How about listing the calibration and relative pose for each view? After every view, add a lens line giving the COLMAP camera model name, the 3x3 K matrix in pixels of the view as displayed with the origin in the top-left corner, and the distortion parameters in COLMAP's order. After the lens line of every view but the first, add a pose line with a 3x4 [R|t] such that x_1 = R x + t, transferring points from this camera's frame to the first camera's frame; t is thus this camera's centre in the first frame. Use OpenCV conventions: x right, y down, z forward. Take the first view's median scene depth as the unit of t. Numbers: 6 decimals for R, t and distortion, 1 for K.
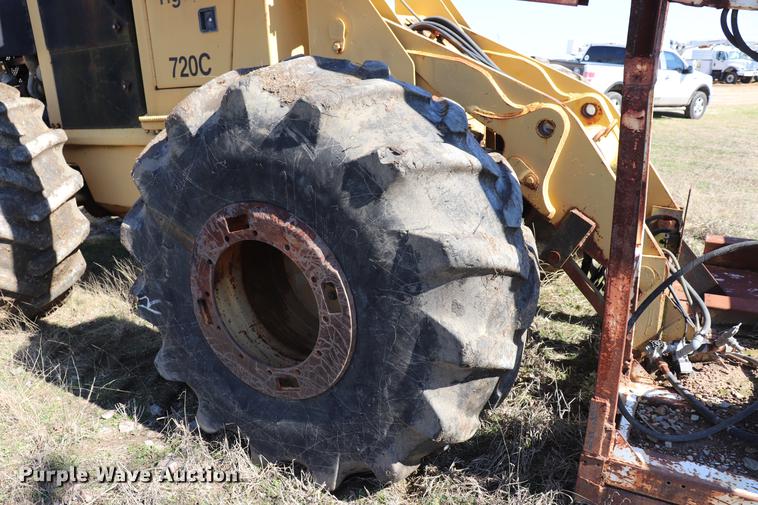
lens RADIAL K [[638.3, 0, 362.2], [0, 638.3, 266.4], [0, 0, 1]] dist [-0.179287, 0.169363]
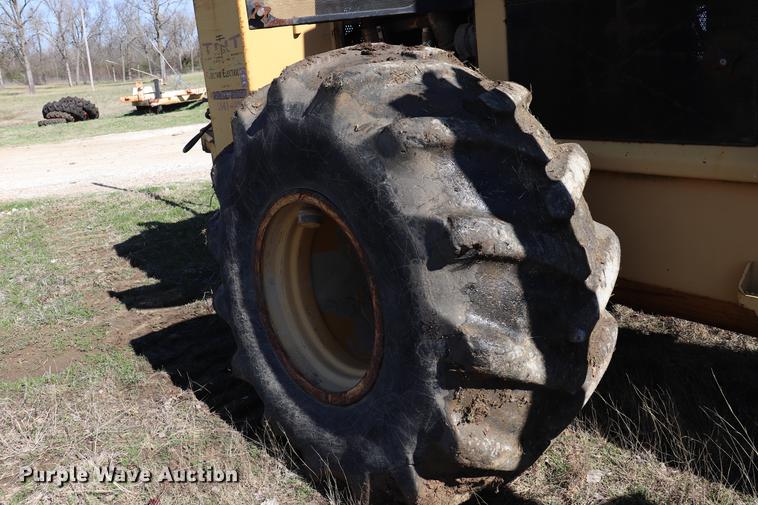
lens RADIAL K [[638.3, 0, 362.2], [0, 638.3, 266.4], [0, 0, 1]] dist [-0.179287, 0.169363]
pose [[0.961055, 0.051463, -0.271524, -0.534078], [-0.043825, 0.998456, 0.034123, -0.134584], [0.272861, -0.020895, 0.961827, 0.461644]]
